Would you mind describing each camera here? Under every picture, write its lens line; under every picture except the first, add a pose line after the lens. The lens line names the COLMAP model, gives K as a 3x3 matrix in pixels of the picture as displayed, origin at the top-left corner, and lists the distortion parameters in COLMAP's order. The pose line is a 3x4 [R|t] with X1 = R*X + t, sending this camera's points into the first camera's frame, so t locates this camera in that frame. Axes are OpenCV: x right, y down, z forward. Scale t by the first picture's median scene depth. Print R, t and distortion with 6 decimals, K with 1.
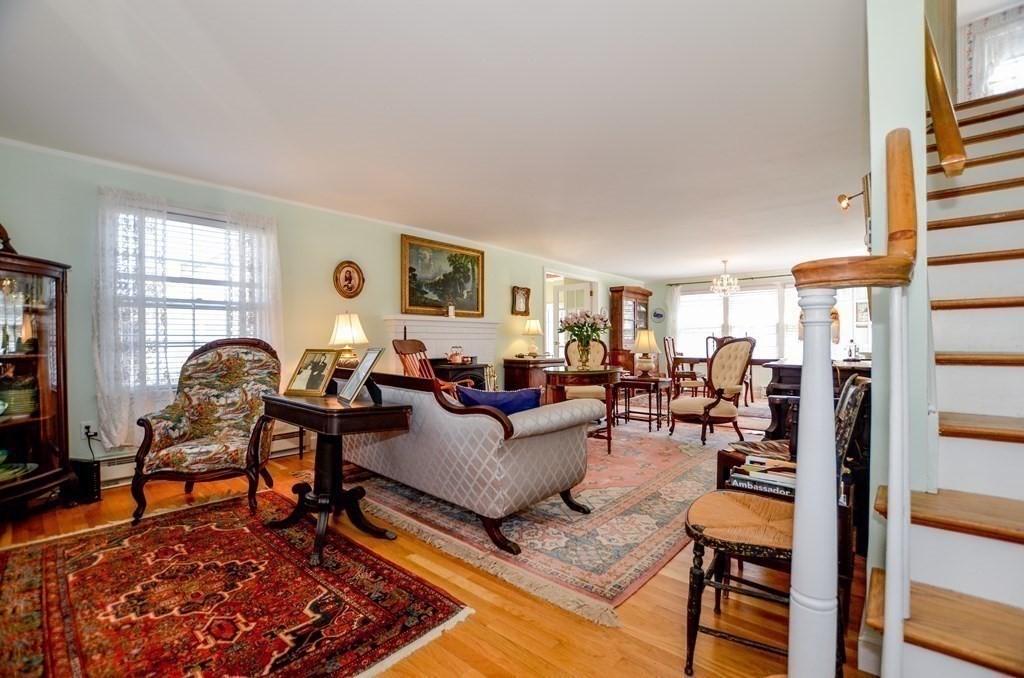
lens RADIAL K [[451.9, 0, 514.3], [0, 451.9, 344.3], [0, 0, 1]] dist [-0.023358, -0.000223]
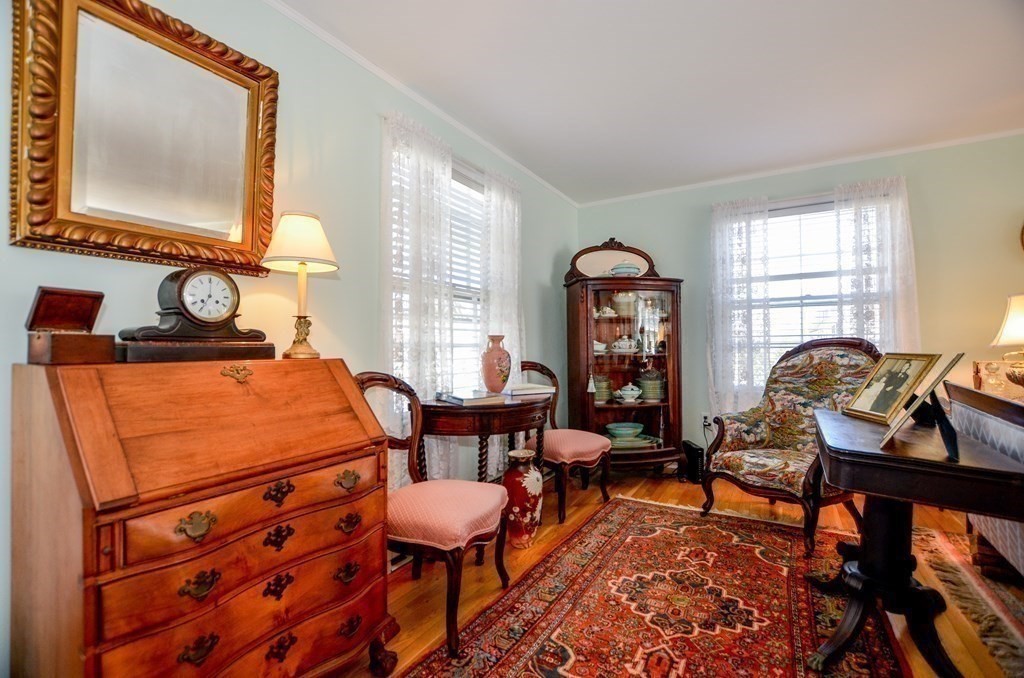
lens RADIAL K [[451.9, 0, 513.4], [0, 451.9, 343.7], [0, 0, 1]] dist [-0.023358, -0.000223]
pose [[0.183041, -0.001979, -0.983103, 0.108068], [0.001318, 0.999998, -0.001768, -0.002643], [0.983104, -0.000972, 0.183043, 0.340789]]
